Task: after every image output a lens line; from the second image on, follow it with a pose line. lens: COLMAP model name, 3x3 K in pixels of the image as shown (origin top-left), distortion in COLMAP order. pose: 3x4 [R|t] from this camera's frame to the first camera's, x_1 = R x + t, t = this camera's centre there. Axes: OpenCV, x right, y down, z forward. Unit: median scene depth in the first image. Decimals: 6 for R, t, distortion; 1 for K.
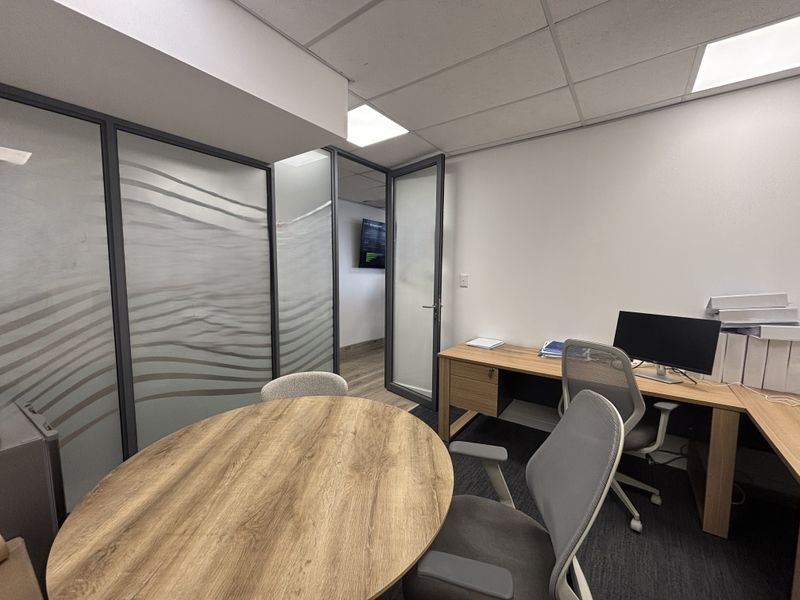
lens RADIAL K [[318.4, 0, 399.2], [0, 318.4, 304.5], [0, 0, 1]] dist [0.004435, -0.000155]
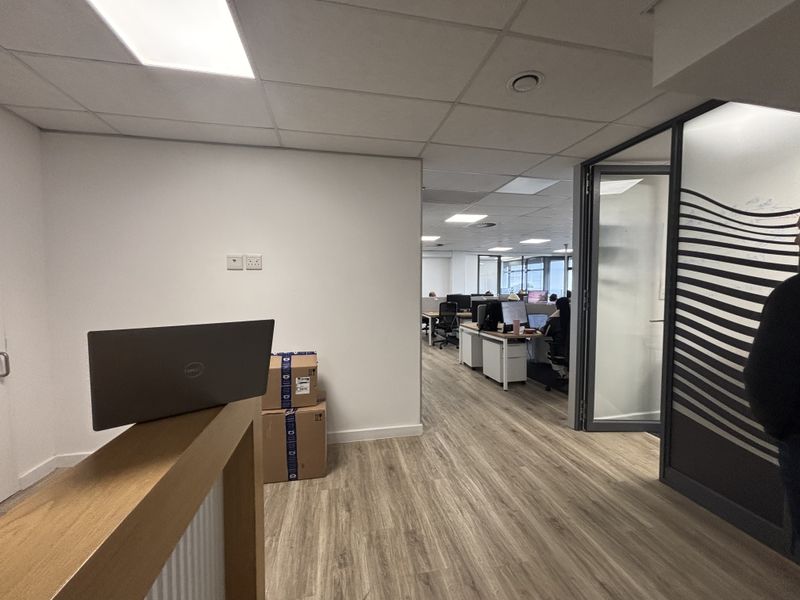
lens RADIAL K [[318.4, 0, 392.4], [0, 318.4, 296.9], [0, 0, 1]] dist [0.004435, -0.000155]
pose [[0.686529, -0.036618, 0.726180, -1.135832], [0.087163, 0.995674, -0.032197, -0.103042], [-0.721859, 0.085400, 0.686750, 0.933410]]
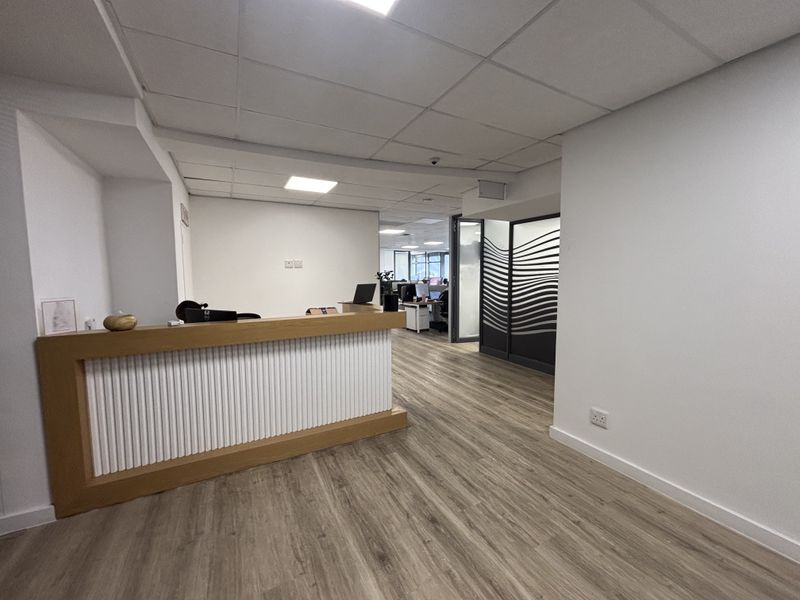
lens RADIAL K [[318.4, 0, 402.3], [0, 318.4, 298.3], [0, 0, 1]] dist [0.004435, -0.000155]
pose [[0.428012, -0.085924, 0.899679, -2.034917], [0.116100, 0.992450, 0.039551, -0.081142], [-0.896285, 0.087524, 0.434757, 0.591309]]
